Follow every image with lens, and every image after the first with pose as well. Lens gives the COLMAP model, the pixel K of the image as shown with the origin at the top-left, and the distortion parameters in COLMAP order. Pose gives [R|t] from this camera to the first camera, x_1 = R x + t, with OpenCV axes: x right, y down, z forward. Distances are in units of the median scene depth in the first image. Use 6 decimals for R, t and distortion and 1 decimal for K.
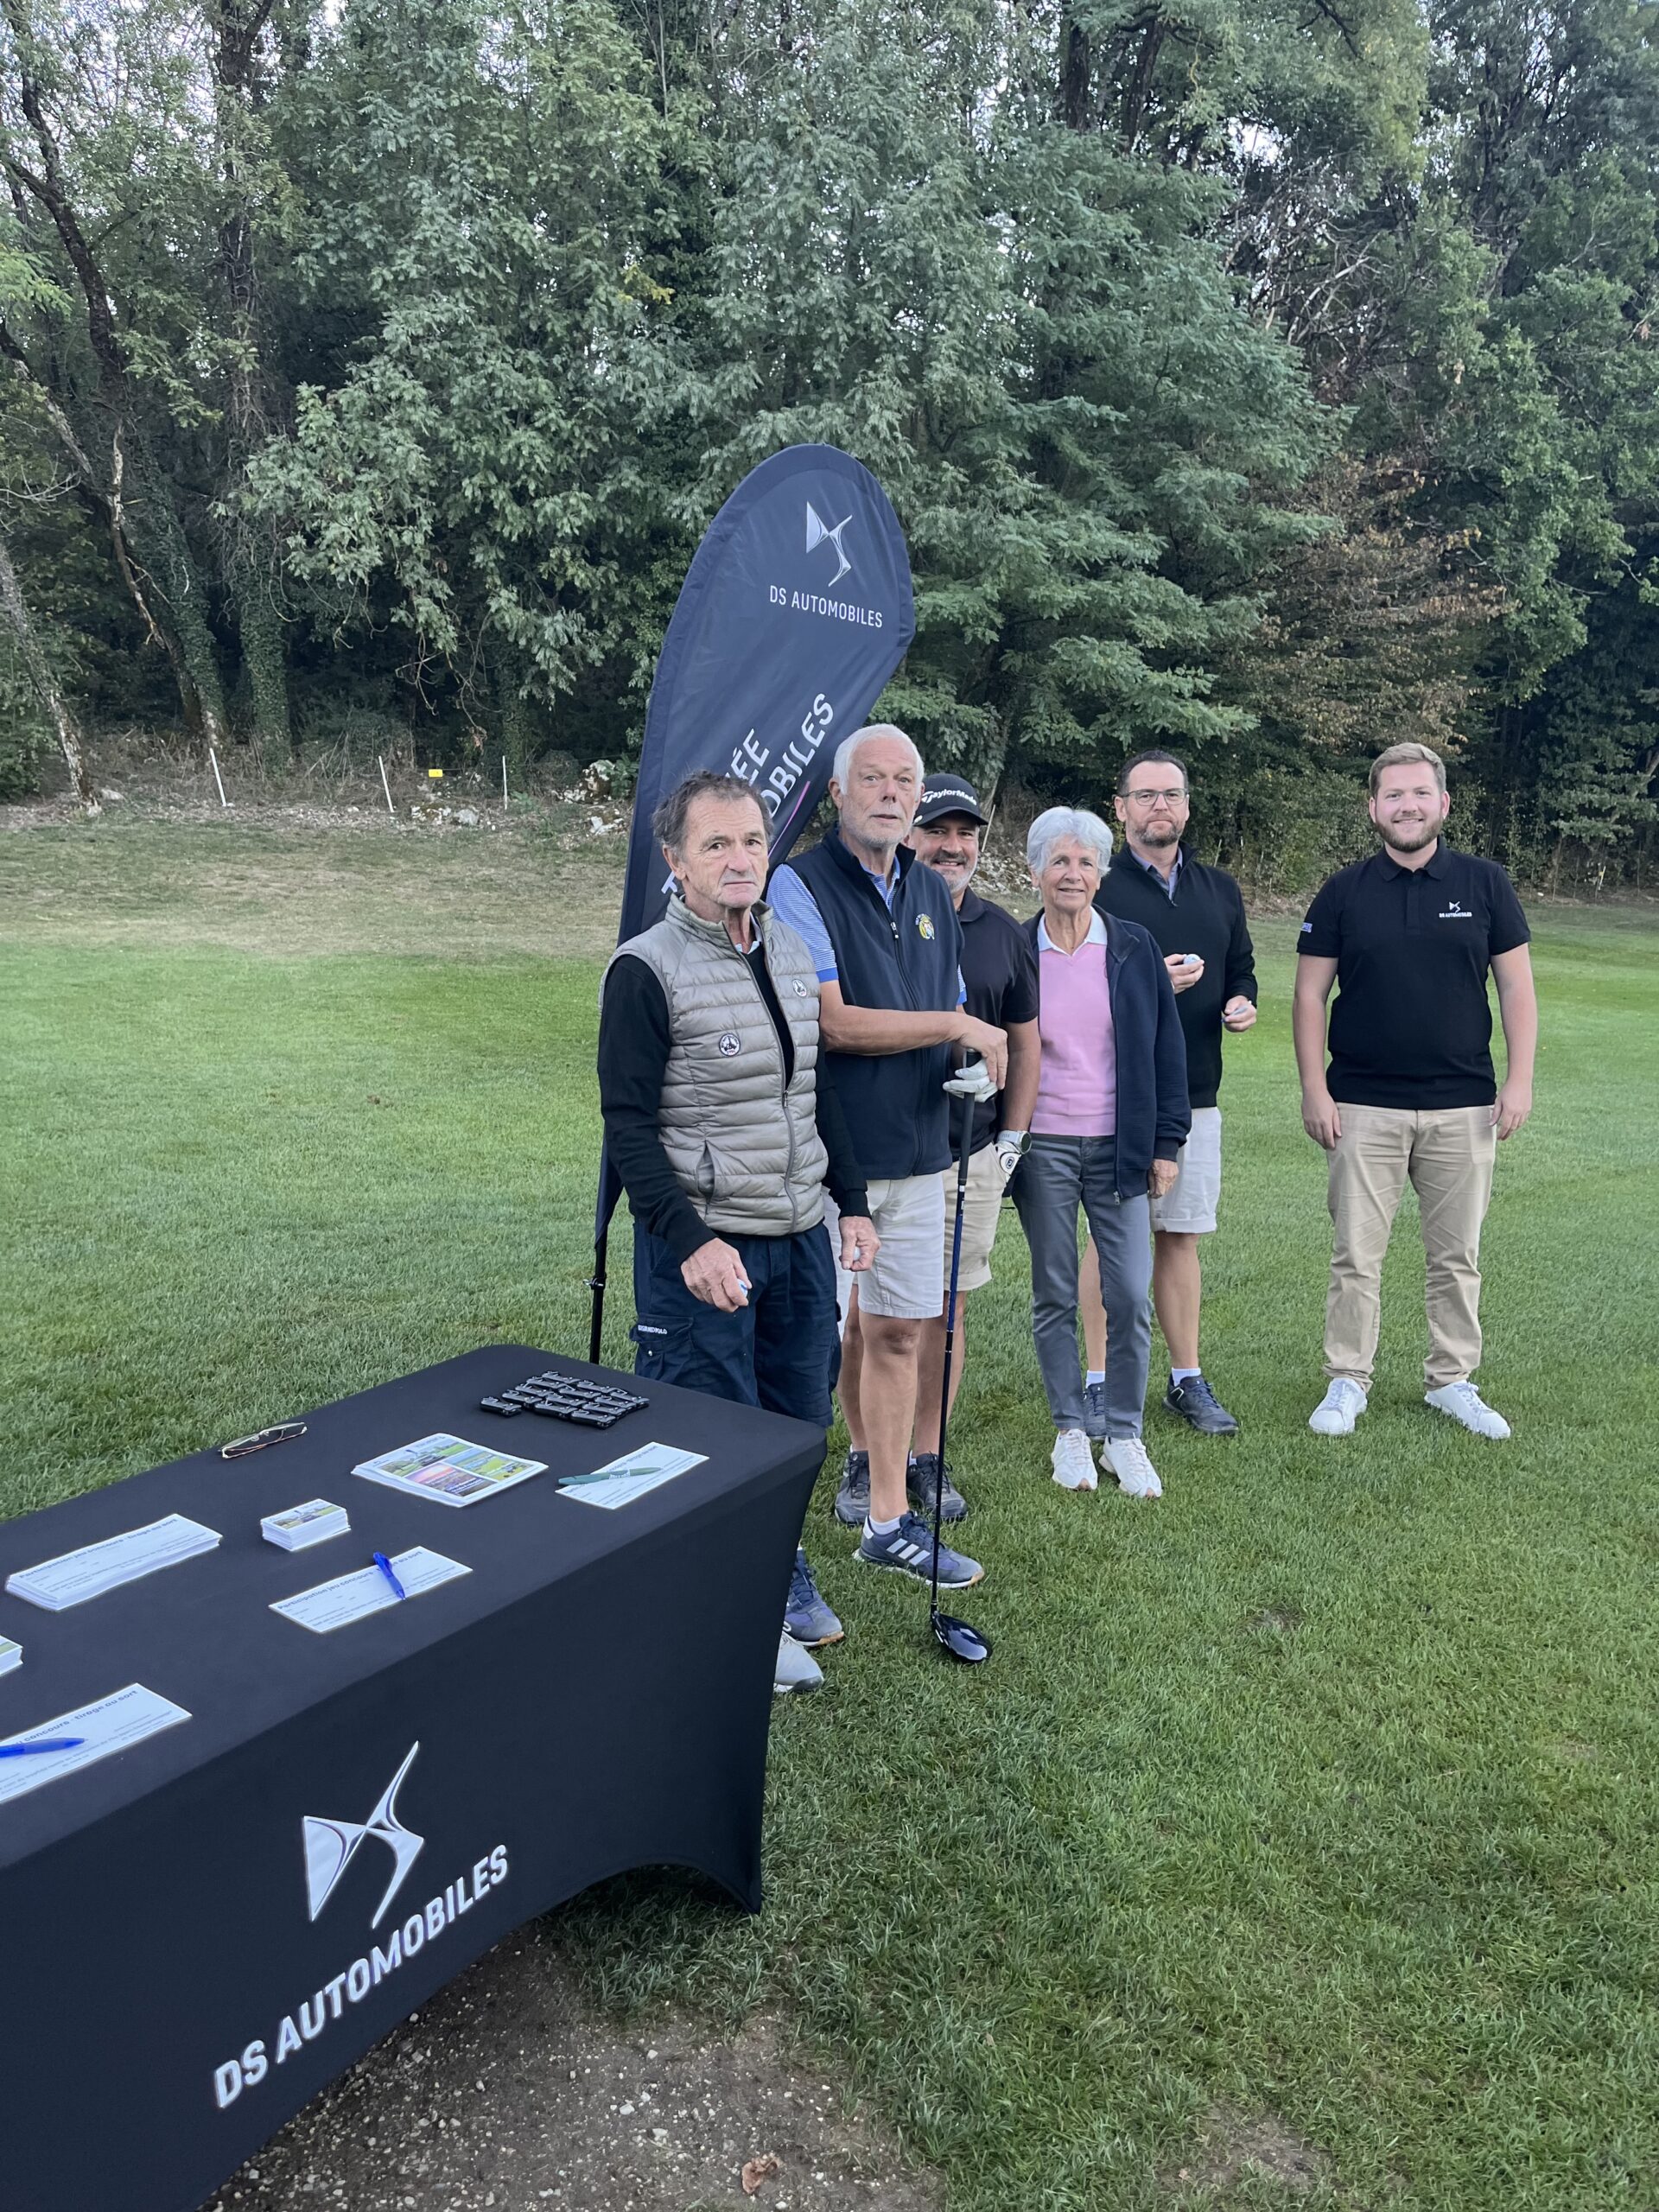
lens RADIAL K [[1670.8, 0, 826.3], [0, 1670.8, 1107.8], [0, 0, 1]] dist [0.056577, -0.074626]
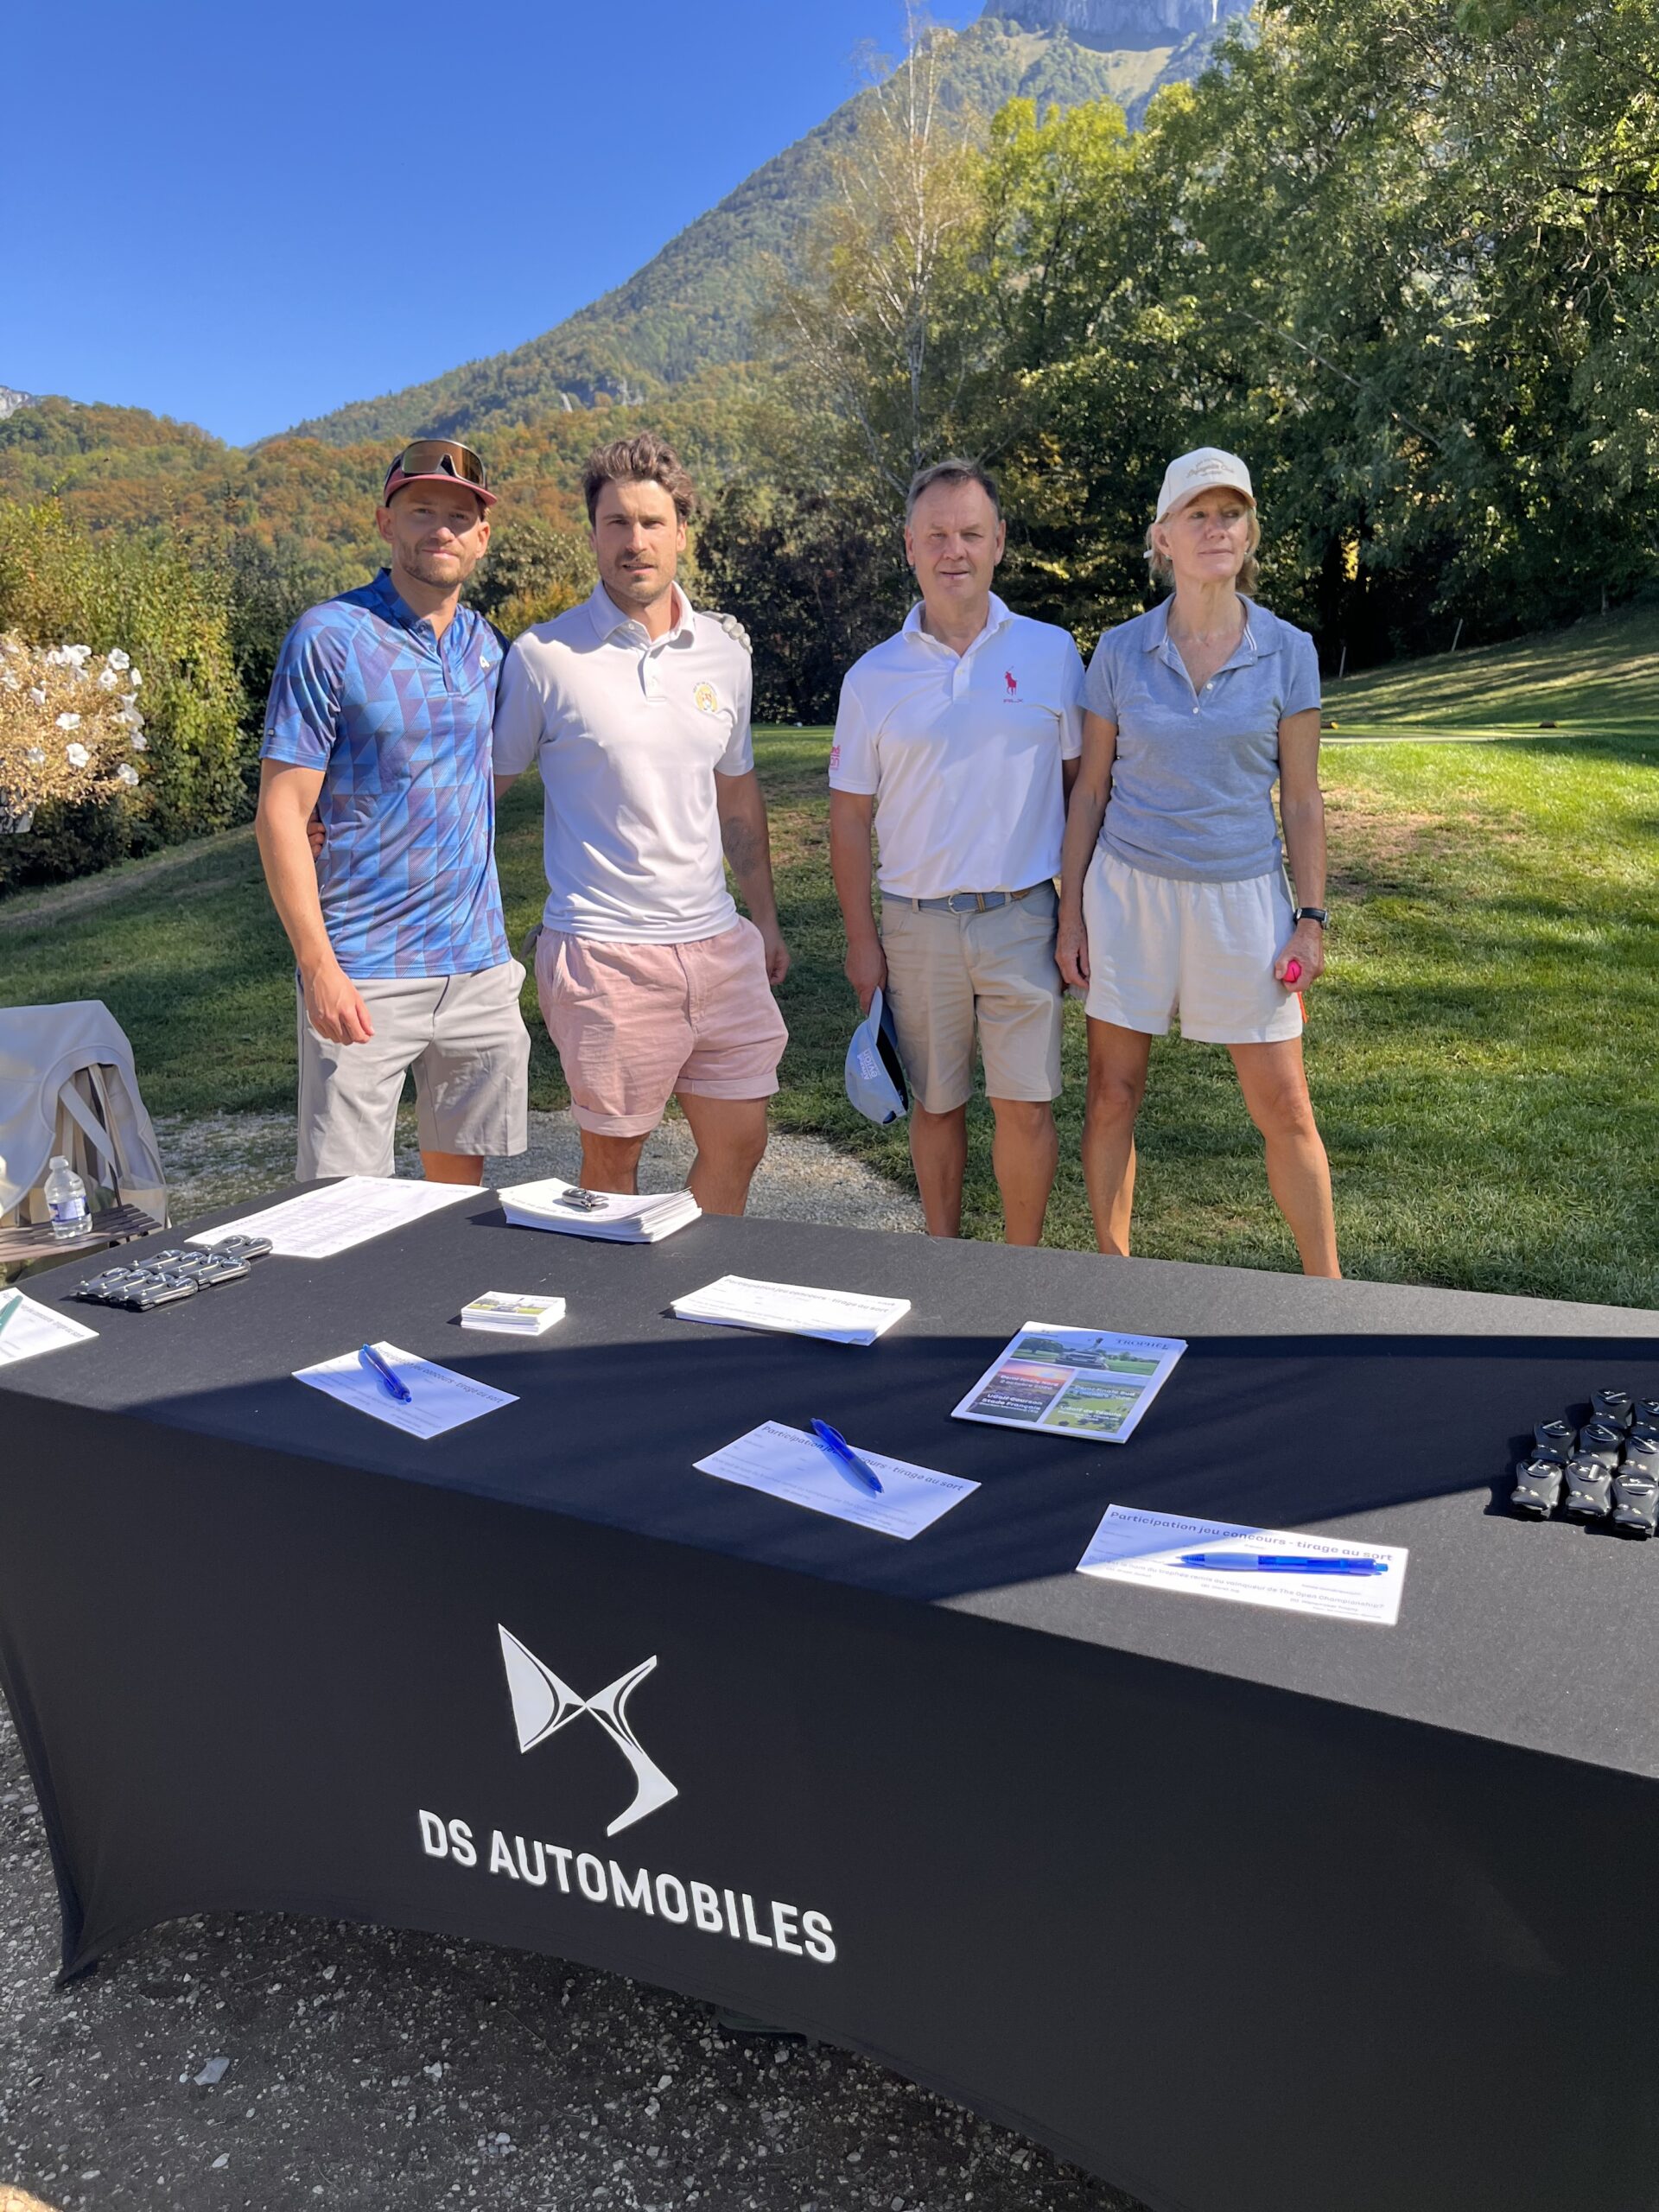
lens RADIAL K [[1670.8, 0, 815.3], [0, 1670.8, 1130.1], [0, 0, 1]] dist [0.056577, -0.074626]
pose [[0.112012, 0.261342, -0.958725, 0.140618], [-0.117466, 0.961515, 0.248378, -0.003961], [0.986740, 0.084796, 0.138400, 0.359429]]
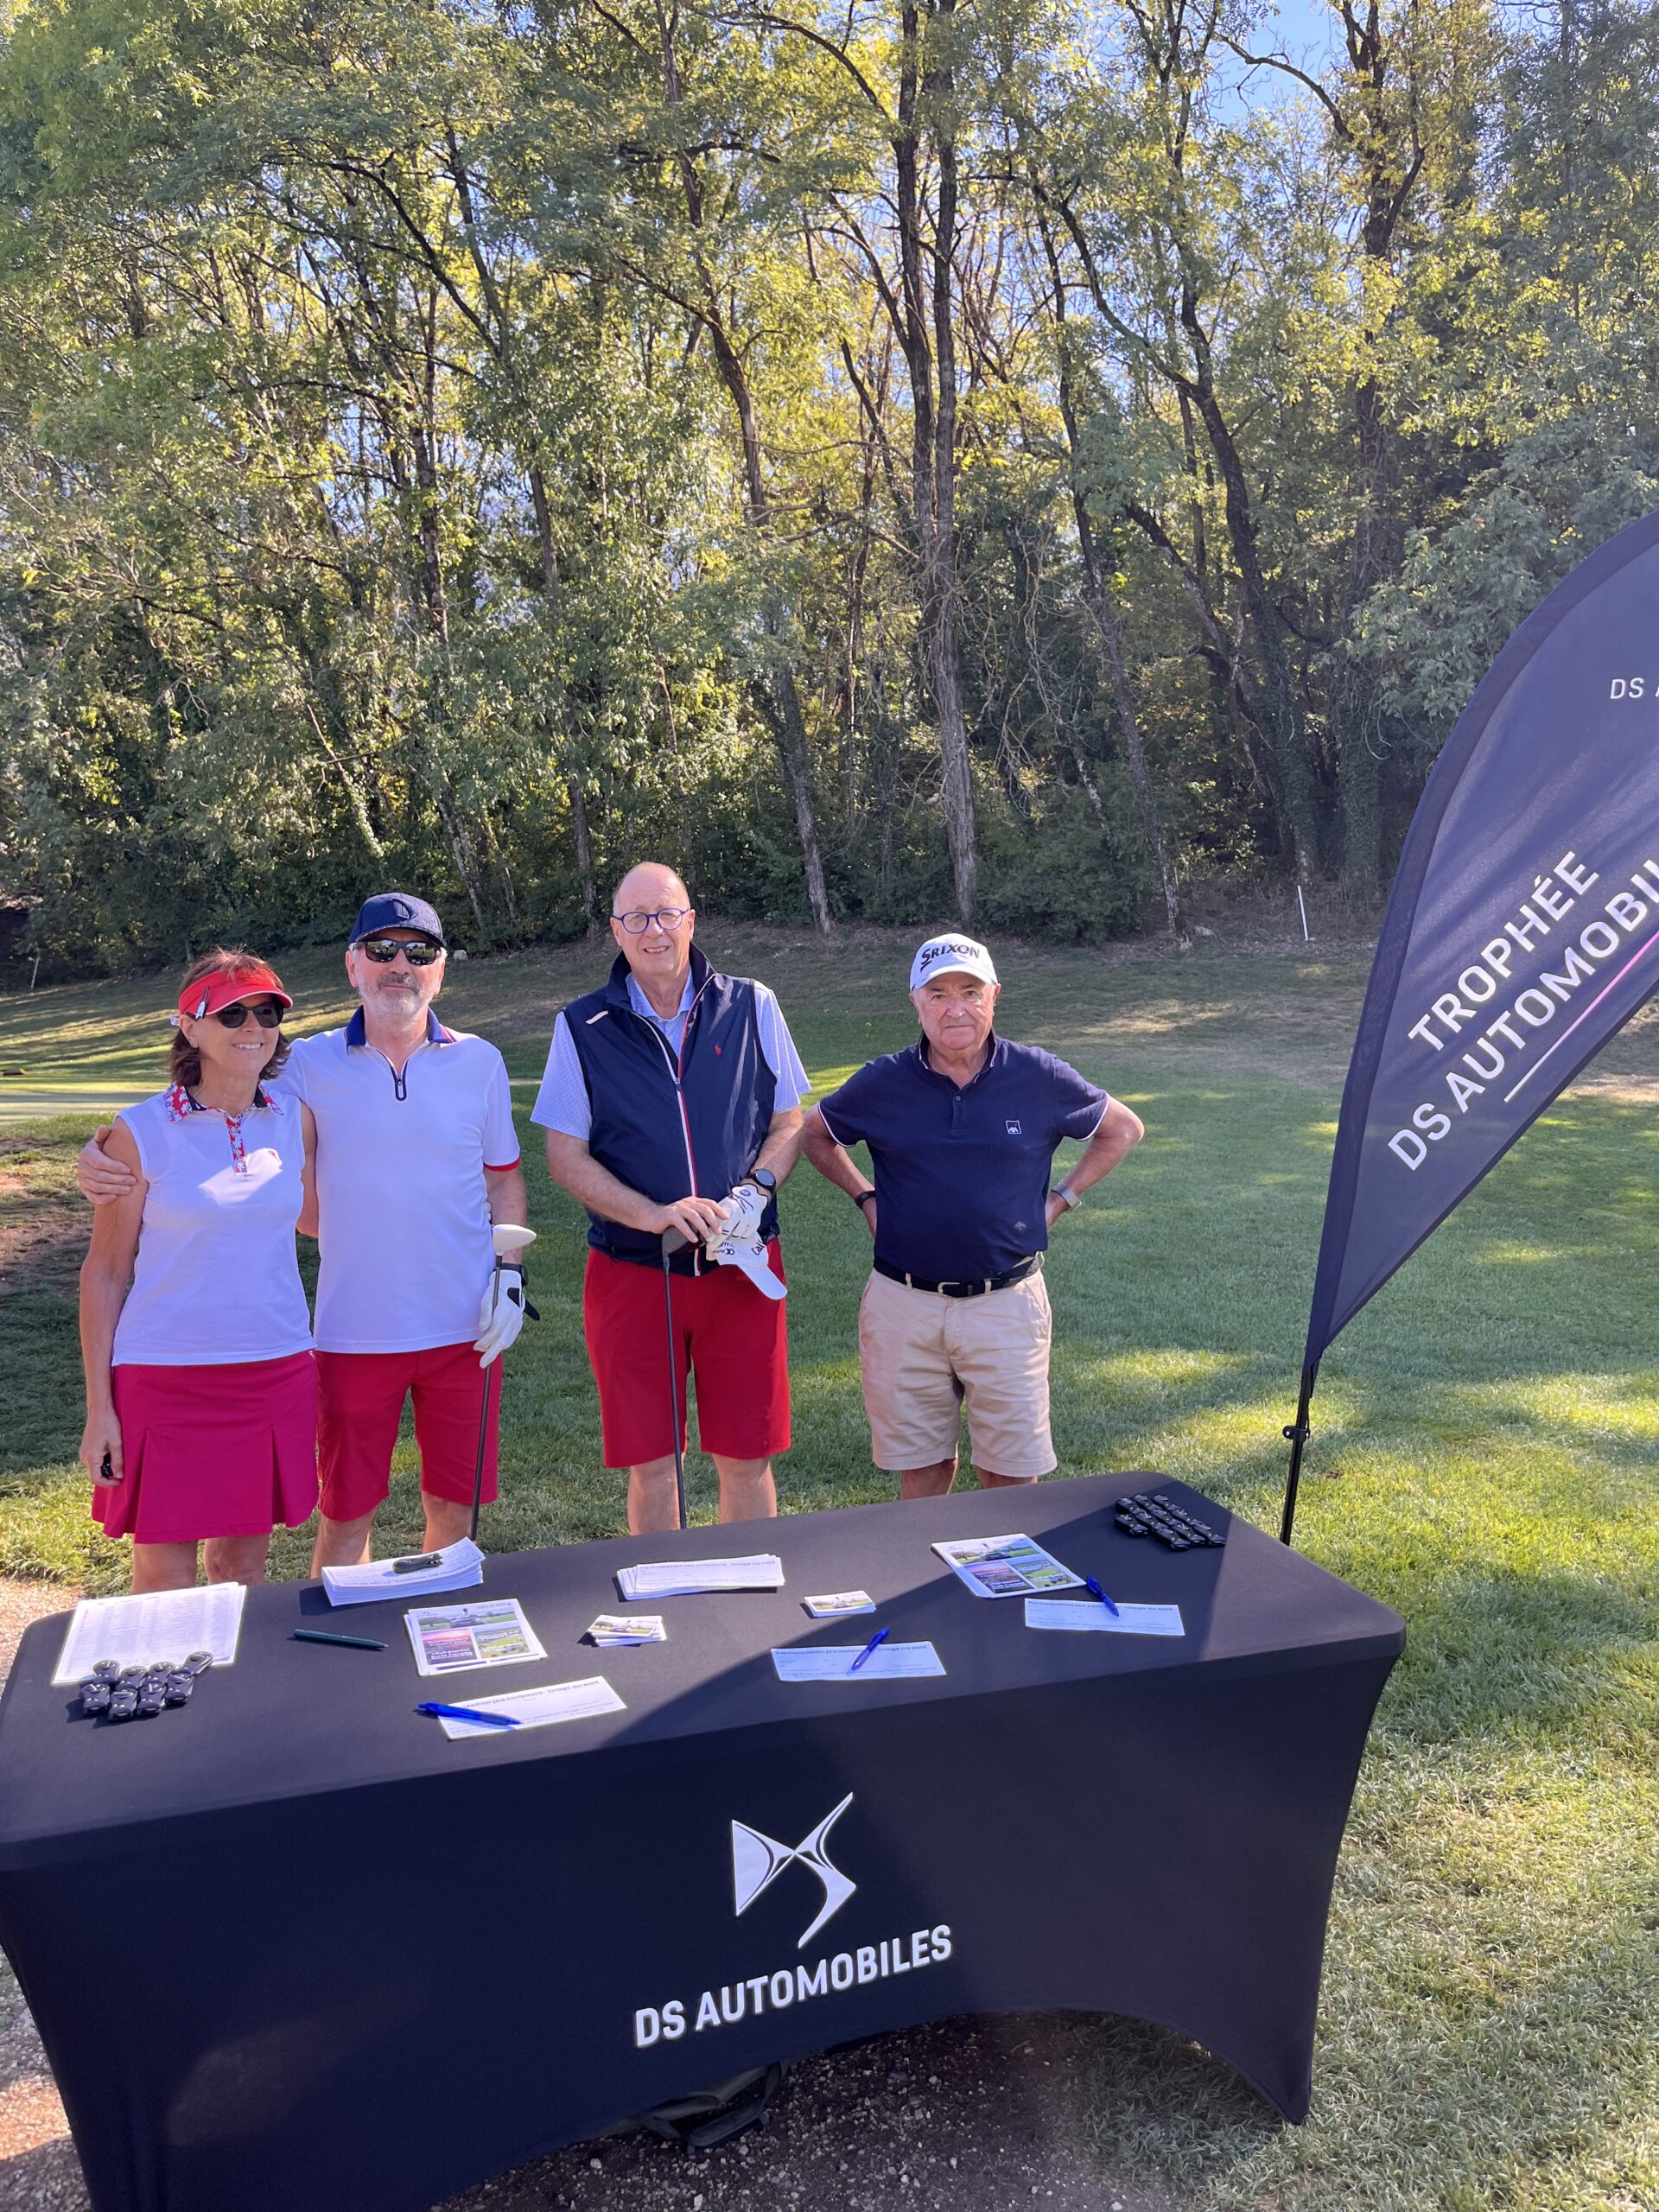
lens RADIAL K [[1670.8, 0, 809.3], [0, 1670.8, 1122.0], [0, 0, 1]] dist [0.056577, -0.074626]
pose [[0.796819, 0.058521, -0.601377, 0.139447], [-0.099989, 0.994347, -0.035723, -0.005721], [0.595887, 0.088596, 0.798166, 0.026410]]
